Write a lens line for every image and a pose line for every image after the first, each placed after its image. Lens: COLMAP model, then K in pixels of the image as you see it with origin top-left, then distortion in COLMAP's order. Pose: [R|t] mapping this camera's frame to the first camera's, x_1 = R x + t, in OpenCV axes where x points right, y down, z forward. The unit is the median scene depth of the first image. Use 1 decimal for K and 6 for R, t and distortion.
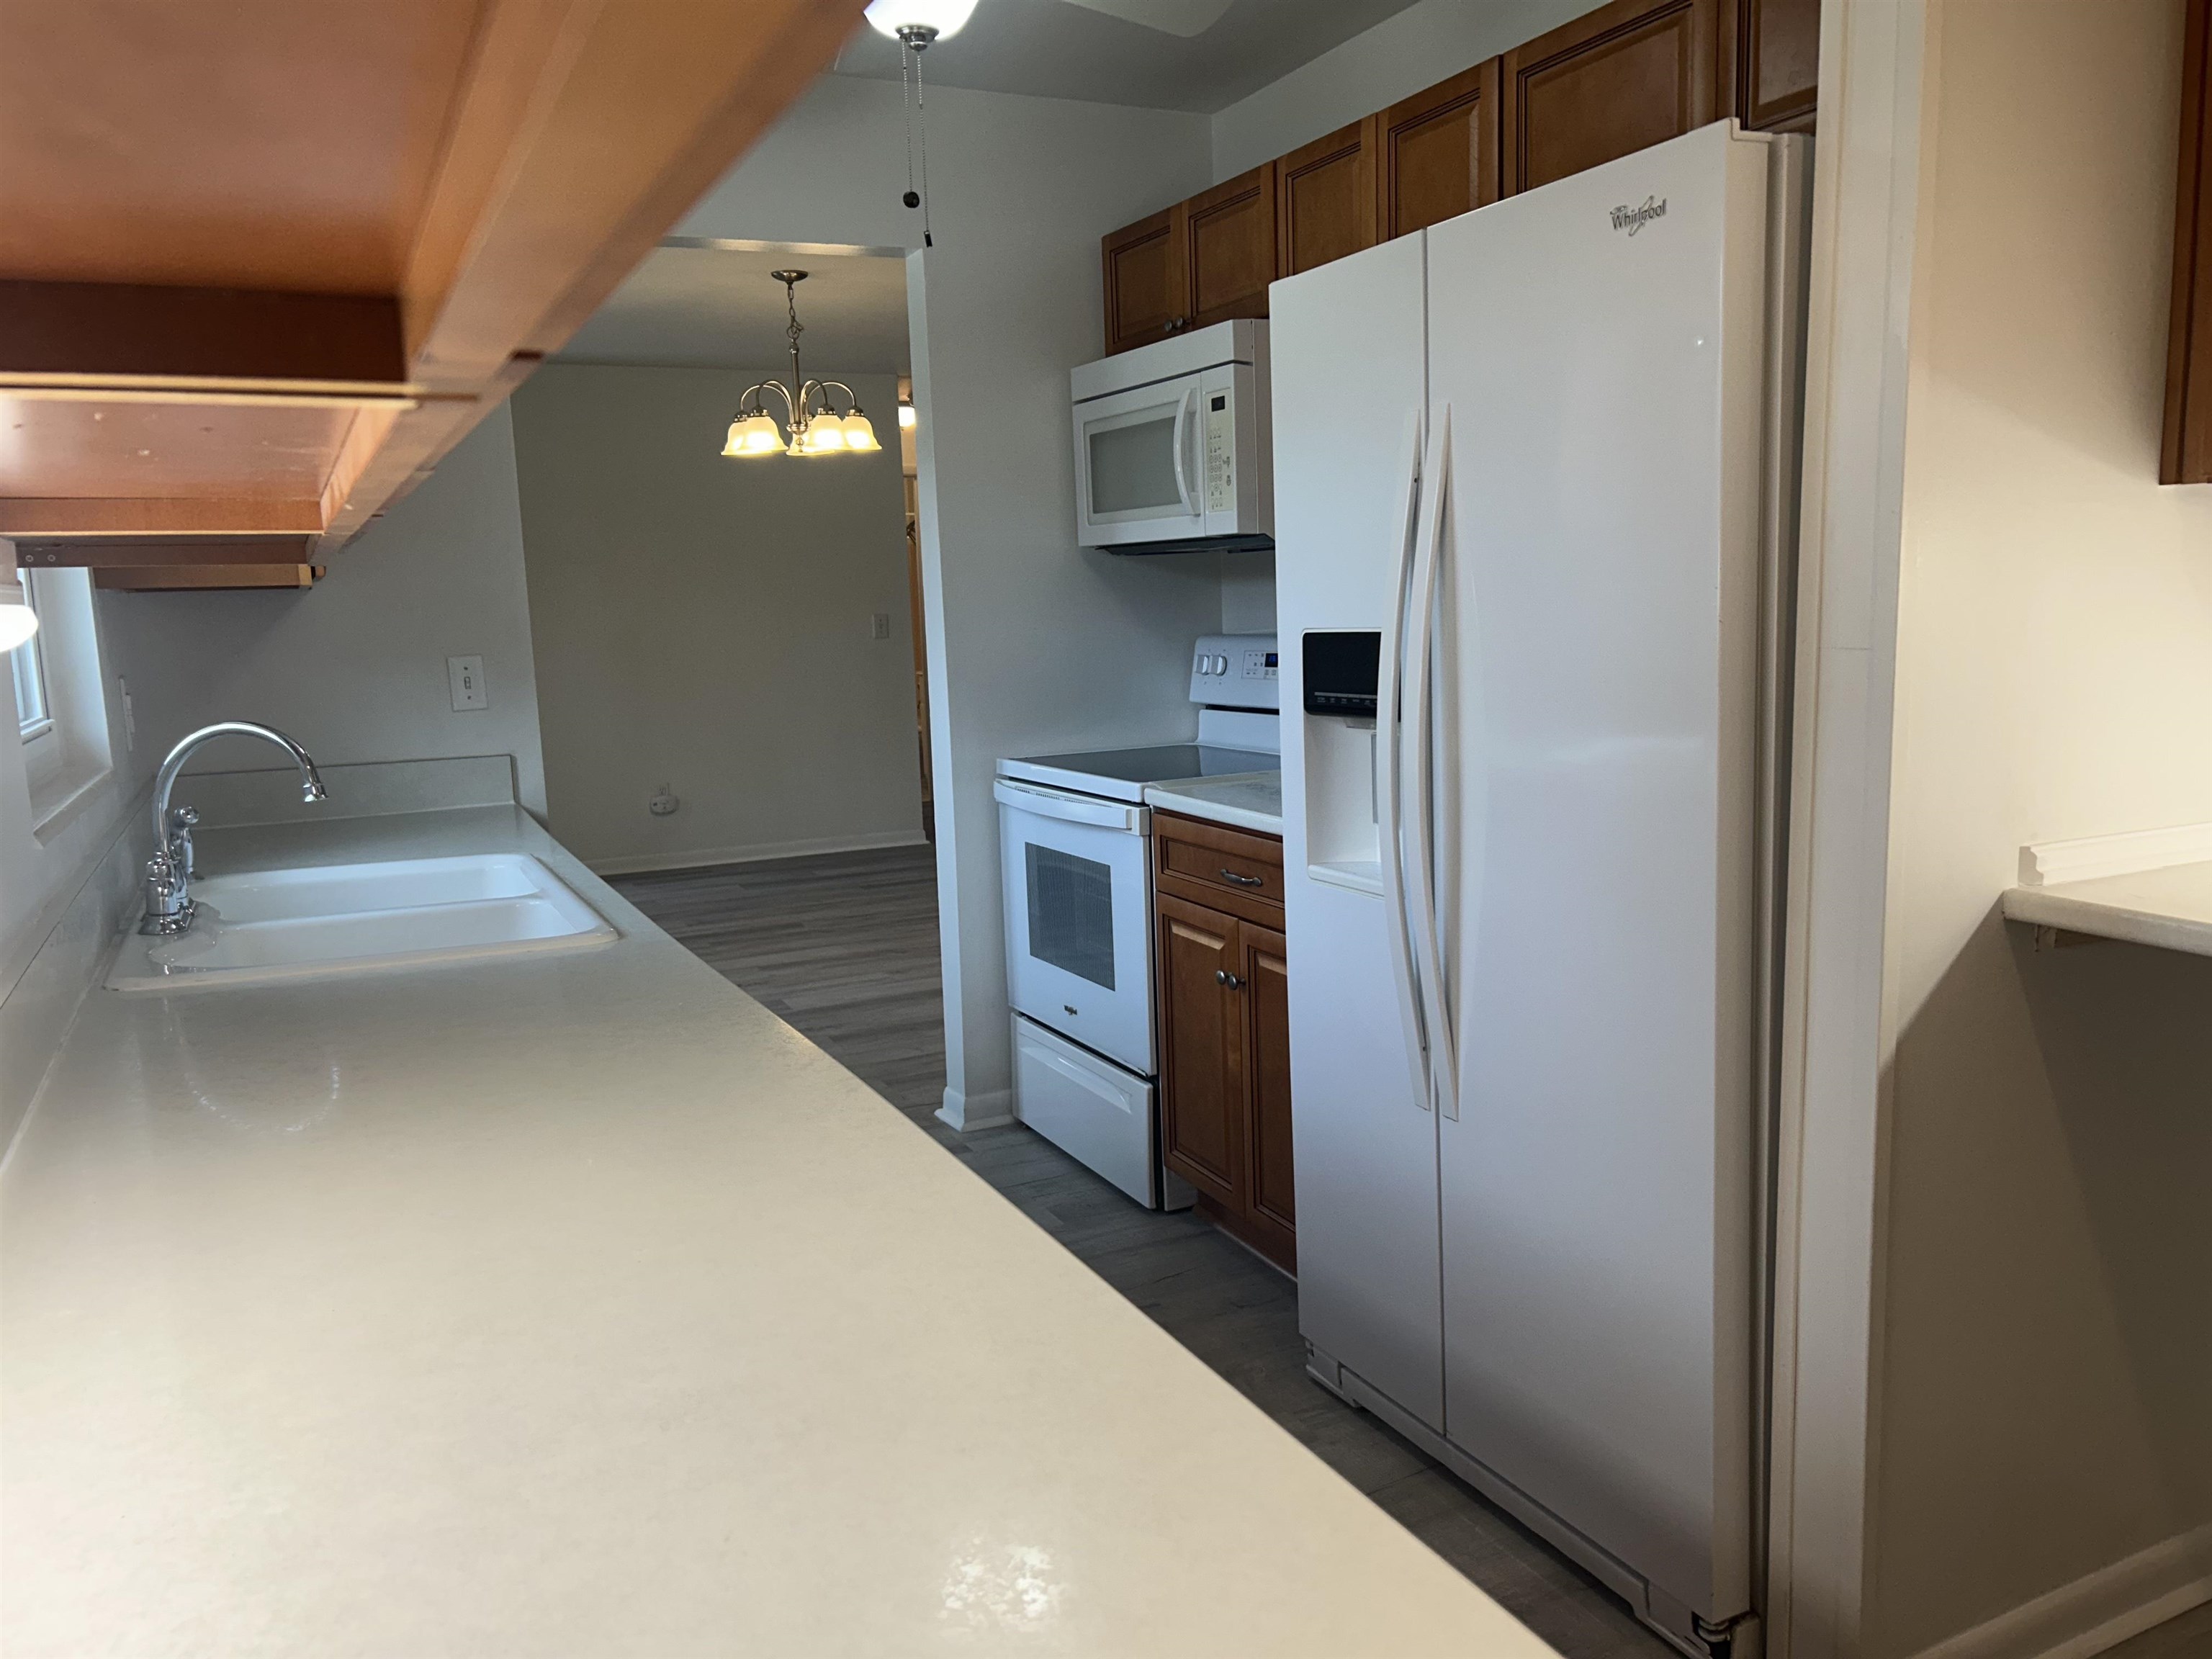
lens RADIAL K [[1662.4, 0, 1104.4], [0, 1662.4, 833.1], [0, 0, 1]] dist [0.065371, 0.000214]
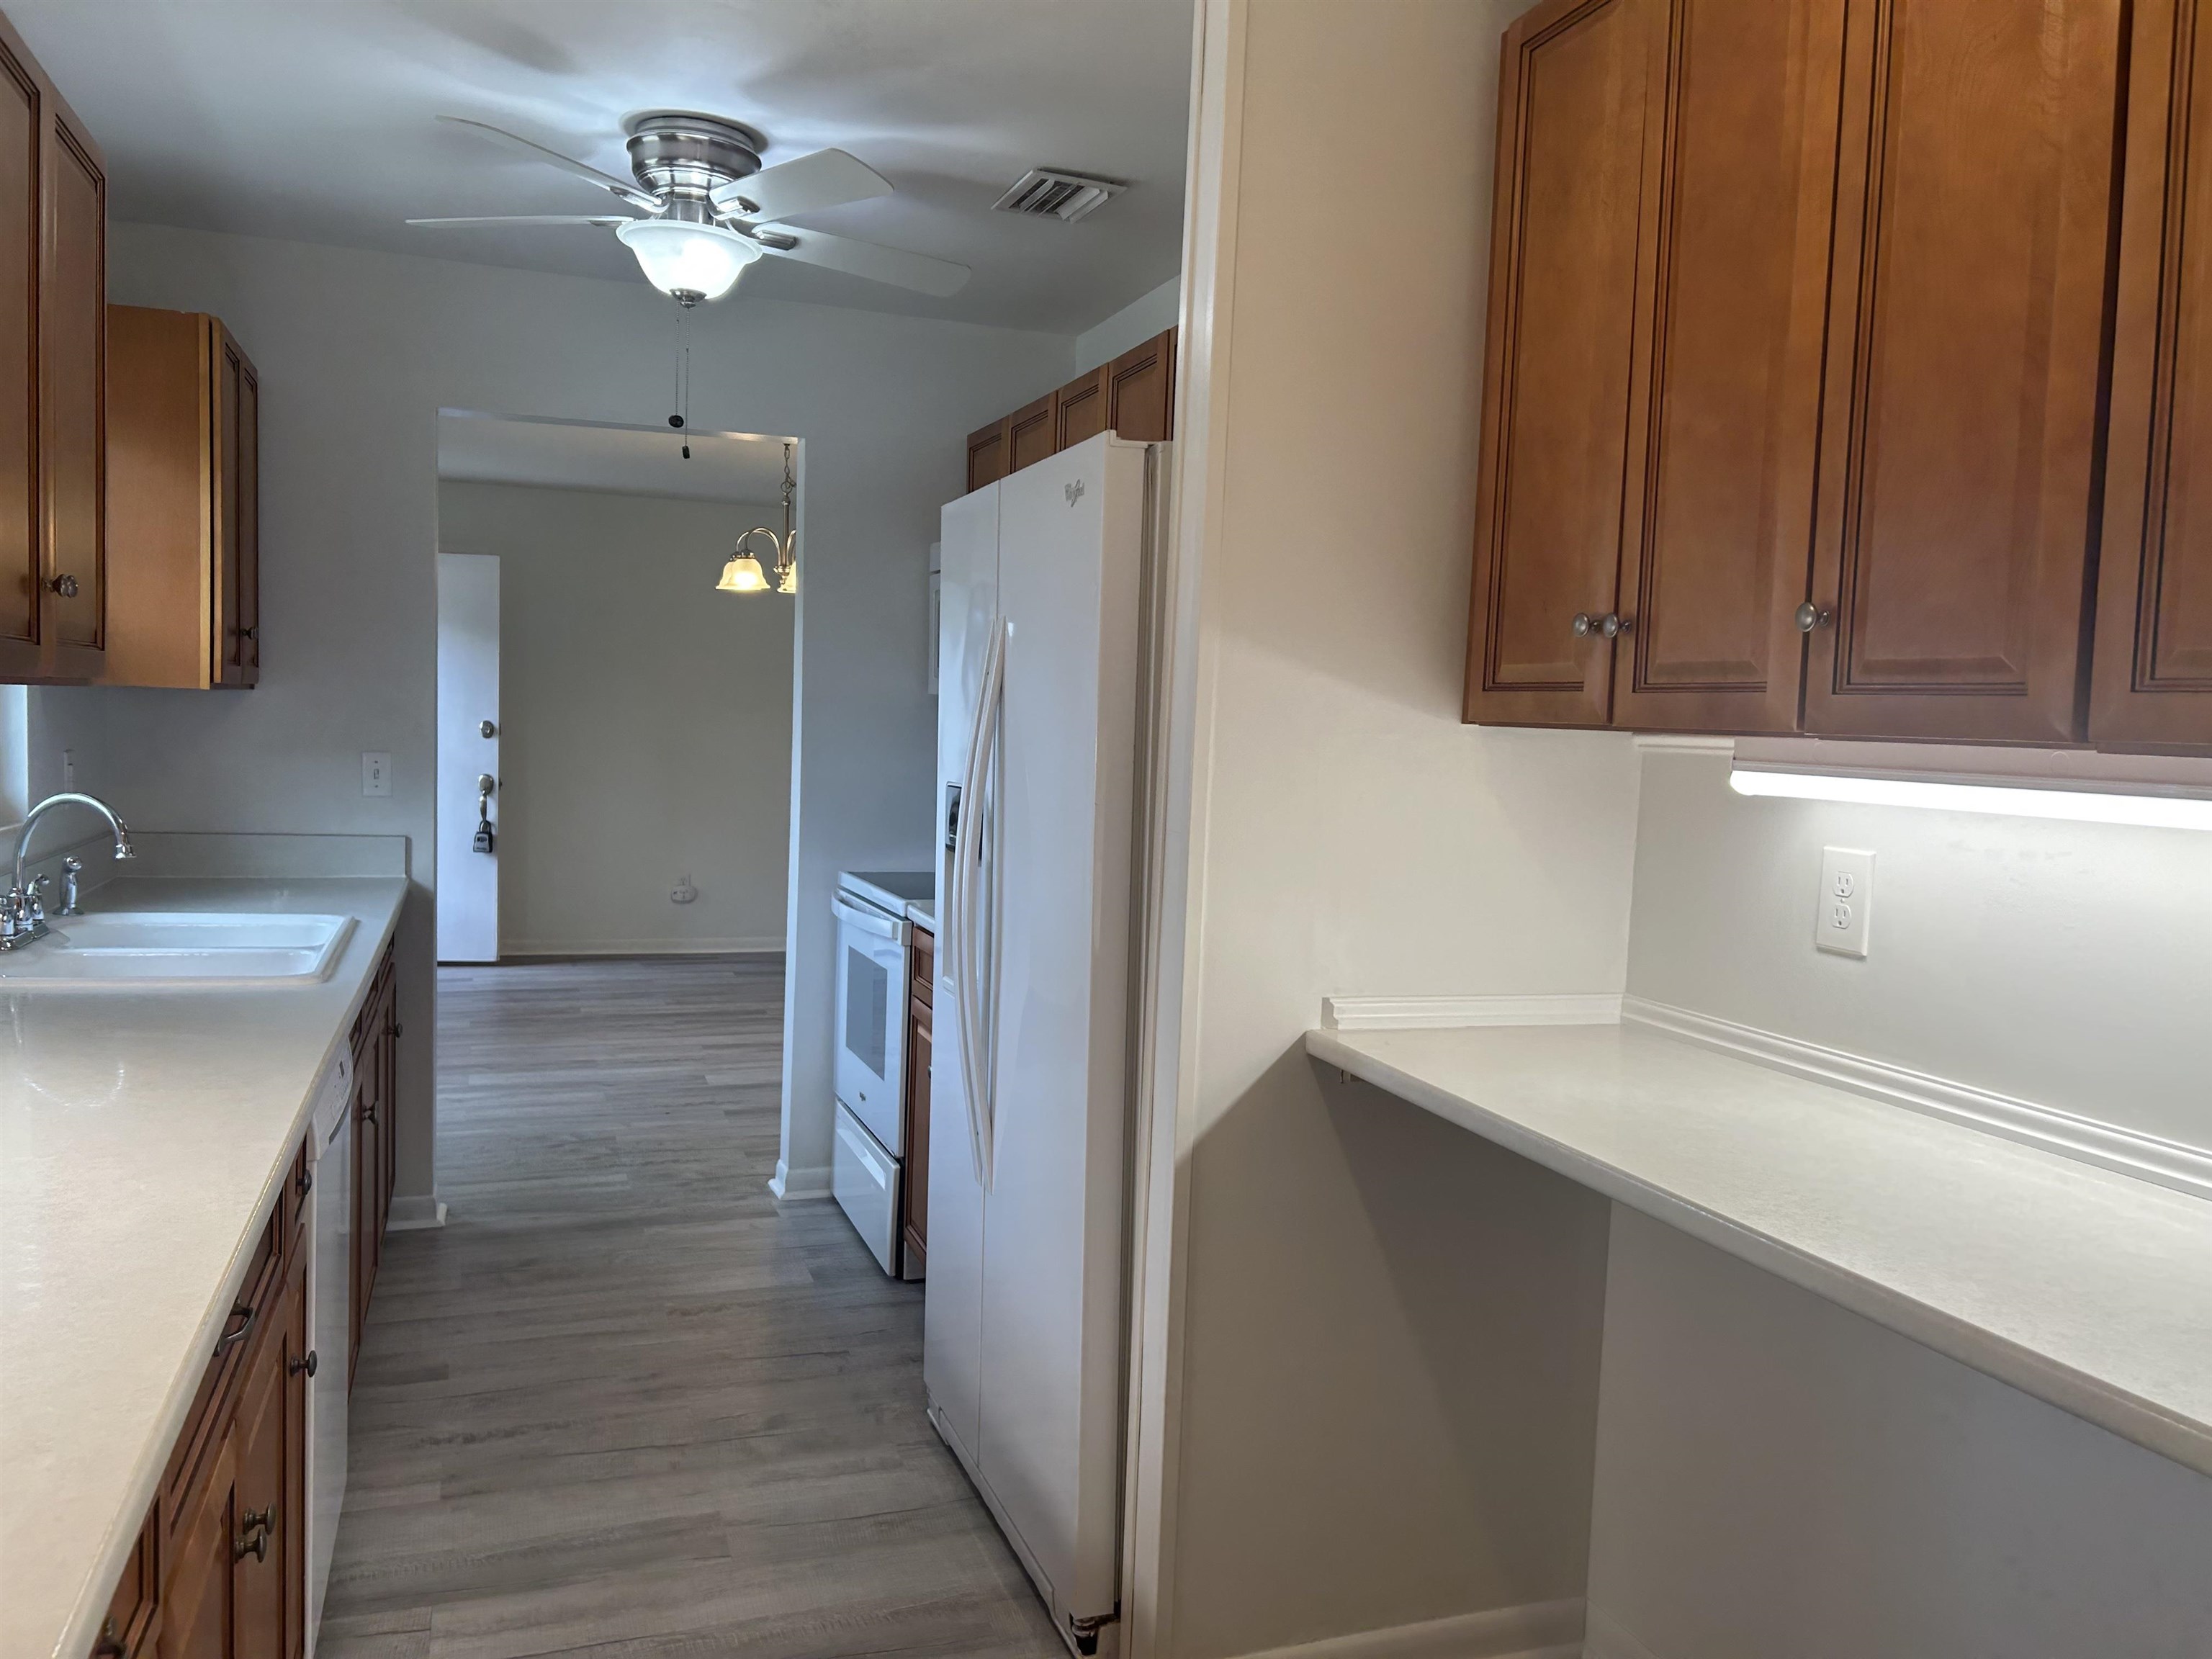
lens RADIAL K [[1658.5, 0, 1103.9], [0, 1658.5, 823.1], [0, 0, 1]] dist [0.057577, -0.056589]
pose [[0.992027, 0.076486, -0.100165, 0.259340], [-0.084315, 0.993505, -0.076412, -0.006718], [0.093670, 0.084248, 0.992032, -0.135219]]
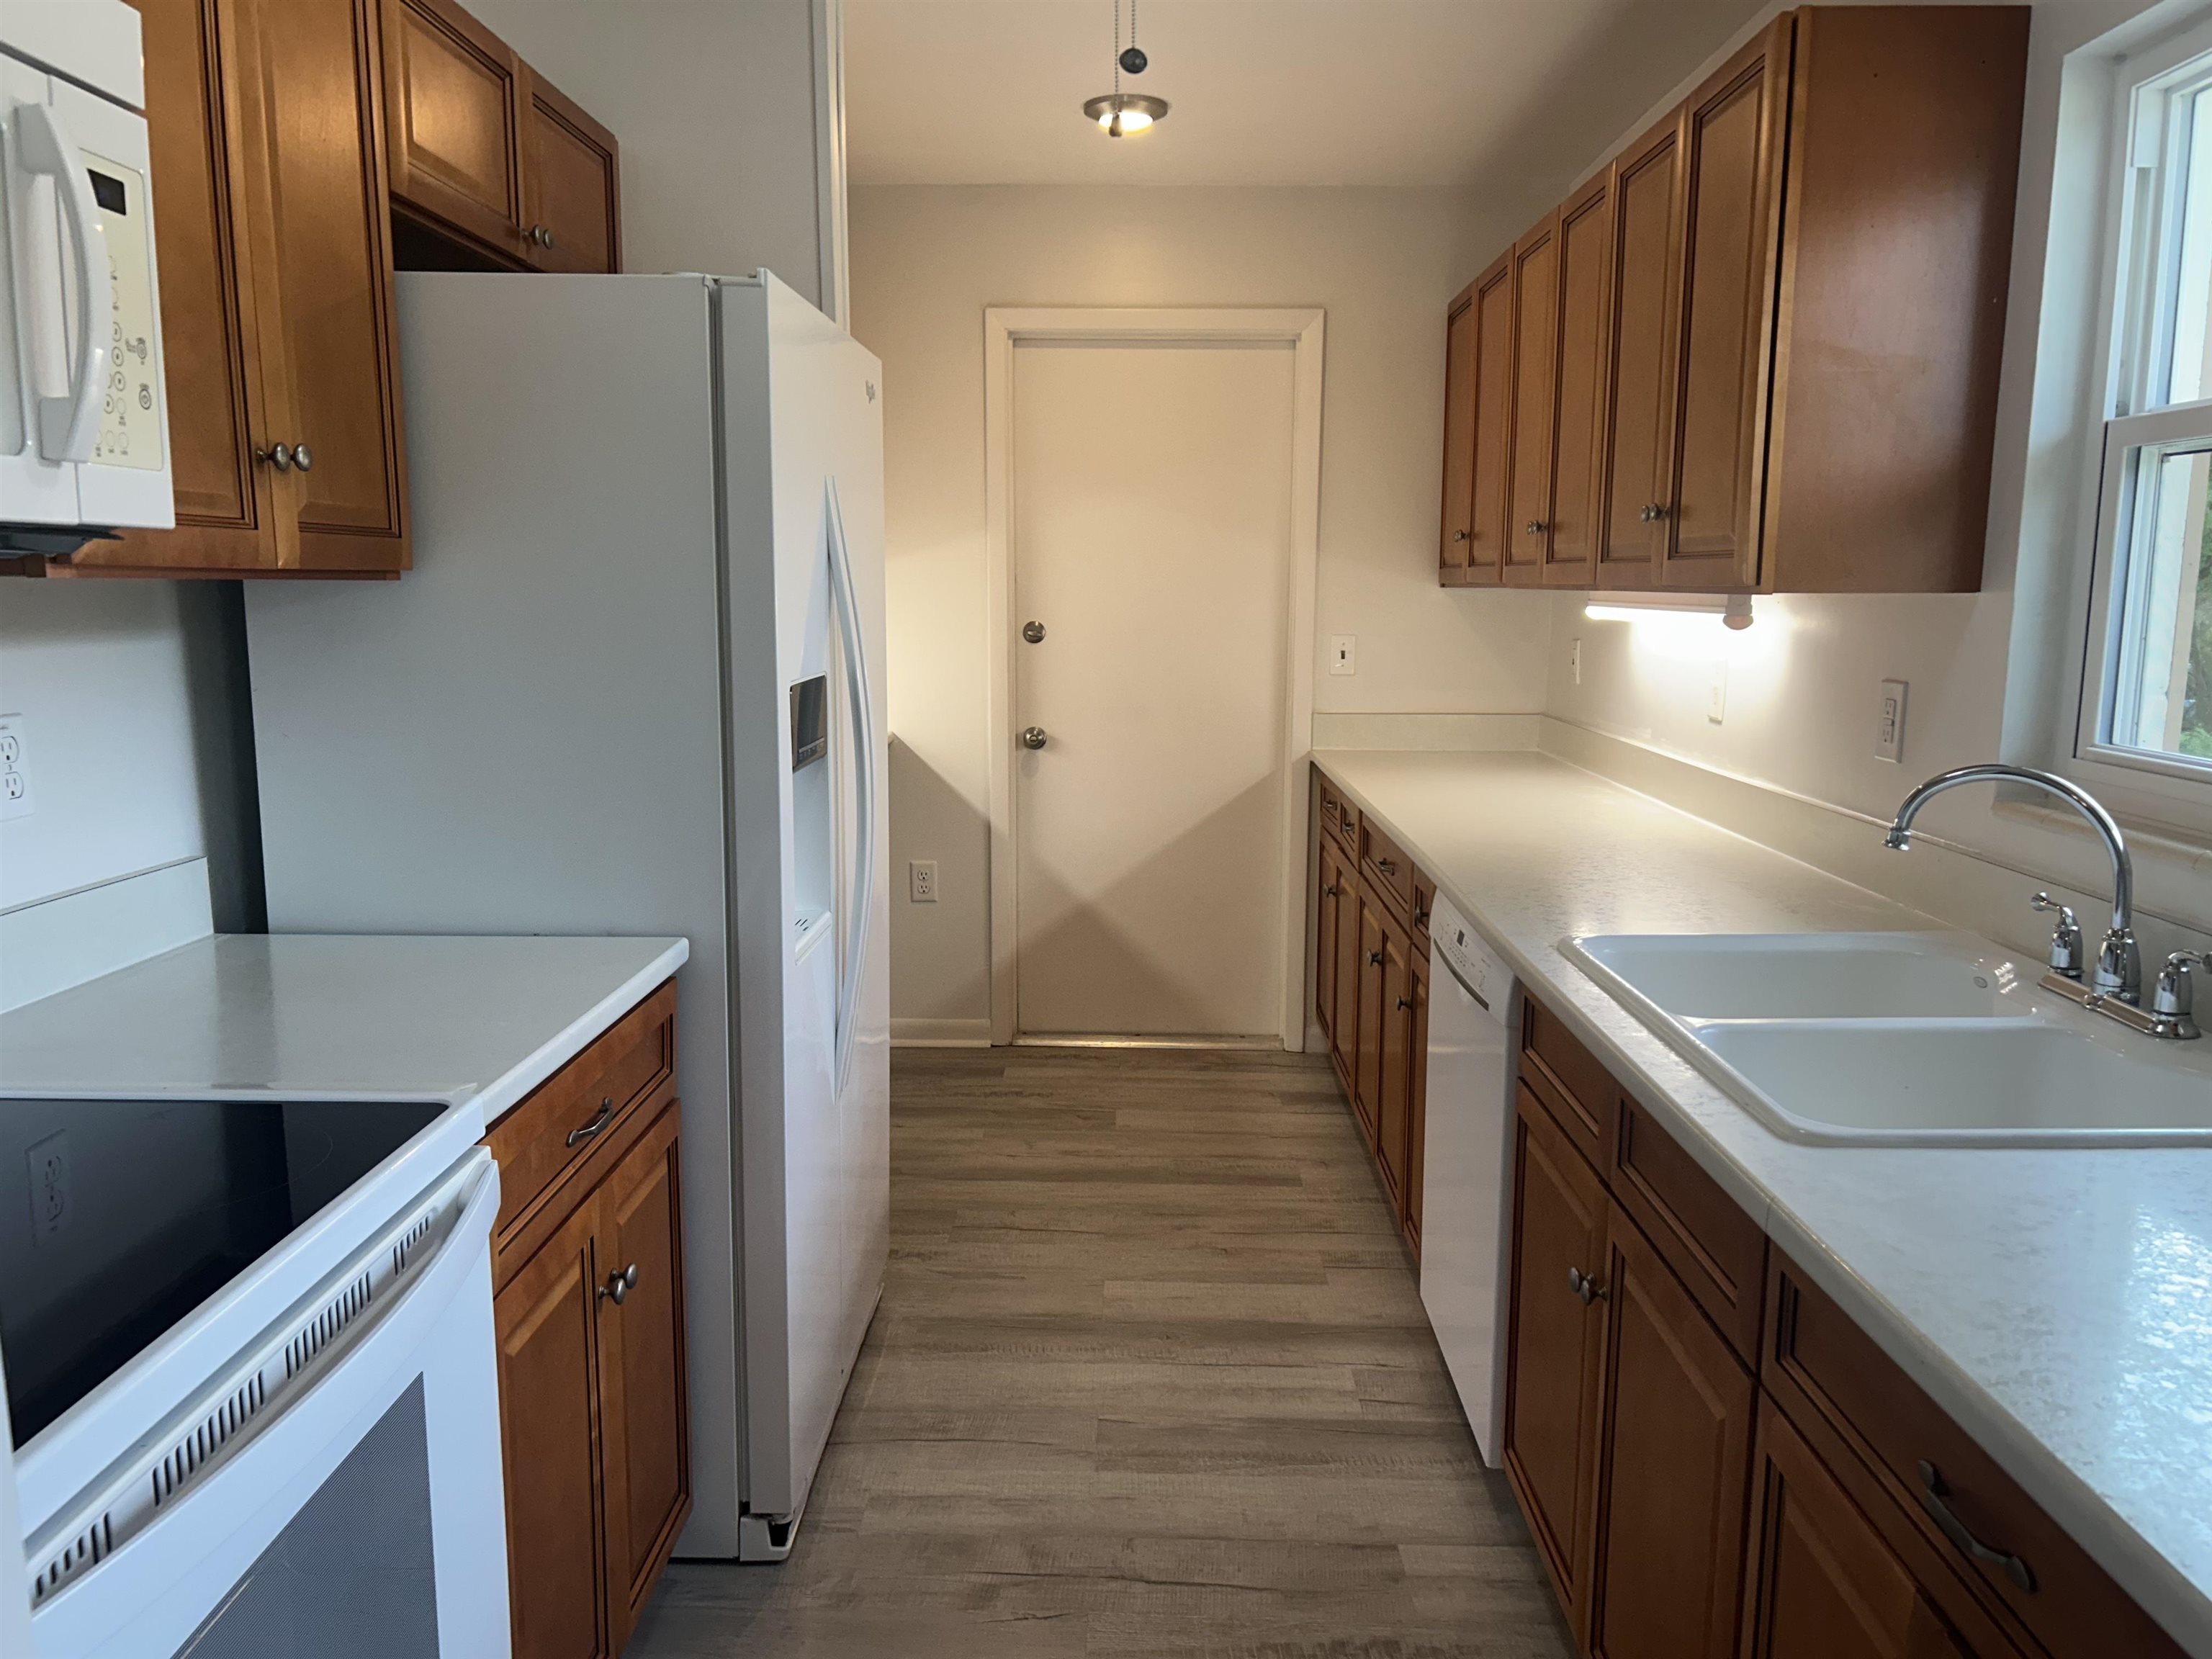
lens RADIAL K [[1658.5, 0, 1103.9], [0, 1658.5, 823.1], [0, 0, 1]] dist [0.057577, -0.056589]
pose [[-0.890071, -0.043962, 0.453697, -0.332568], [0.085125, 0.961796, 0.260195, -0.199872], [-0.447803, 0.270213, -0.852325, 1.289956]]
